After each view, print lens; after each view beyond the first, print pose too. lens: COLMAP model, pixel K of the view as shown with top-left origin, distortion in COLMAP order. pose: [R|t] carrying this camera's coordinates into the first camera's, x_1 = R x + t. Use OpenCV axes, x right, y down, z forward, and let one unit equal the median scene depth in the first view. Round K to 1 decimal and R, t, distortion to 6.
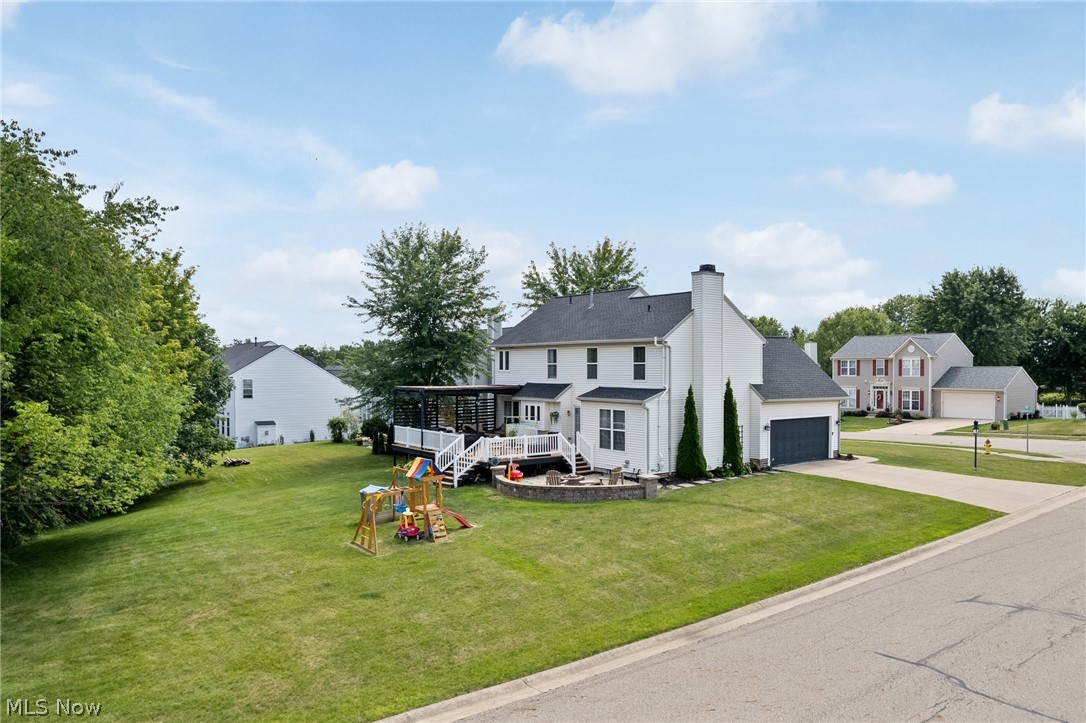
lens RADIAL K [[811.7, 0, 543.3], [0, 811.7, 383.5], [0, 0, 1]] dist [-0.091349, 0.084792]
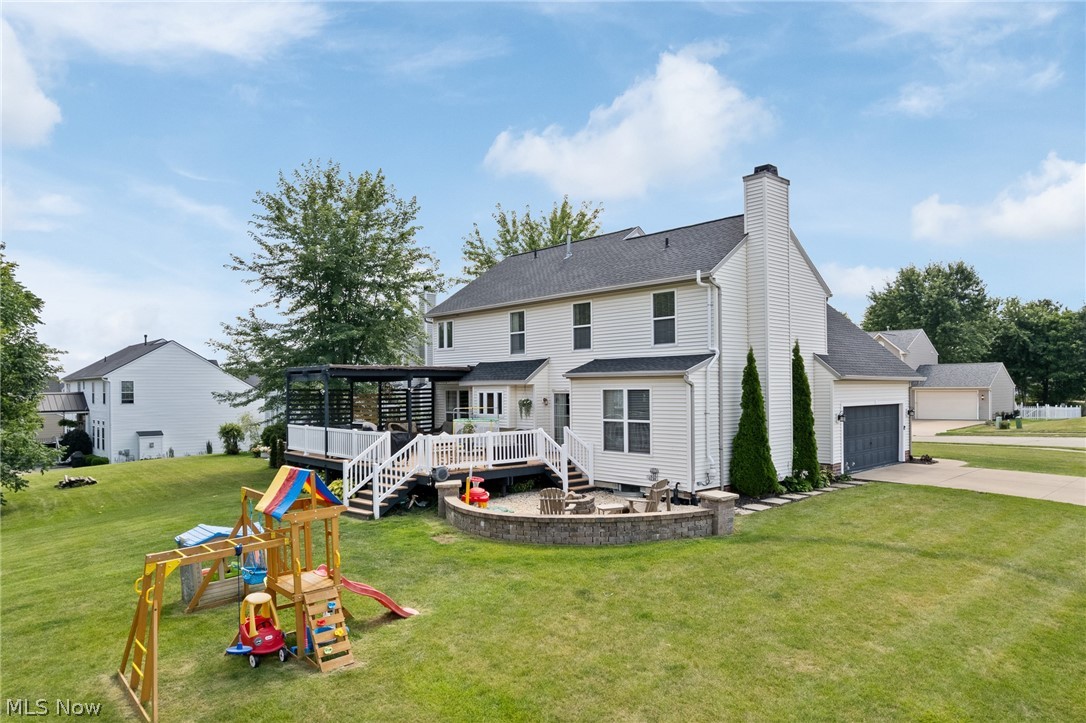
lens RADIAL K [[811.7, 0, 543.3], [0, 811.7, 383.5], [0, 0, 1]] dist [-0.091349, 0.084792]
pose [[0.995928, -0.007782, 0.089814, -0.035328], [0.009200, 0.999839, -0.015384, 0.035807], [-0.089680, 0.016148, 0.995840, 0.361602]]
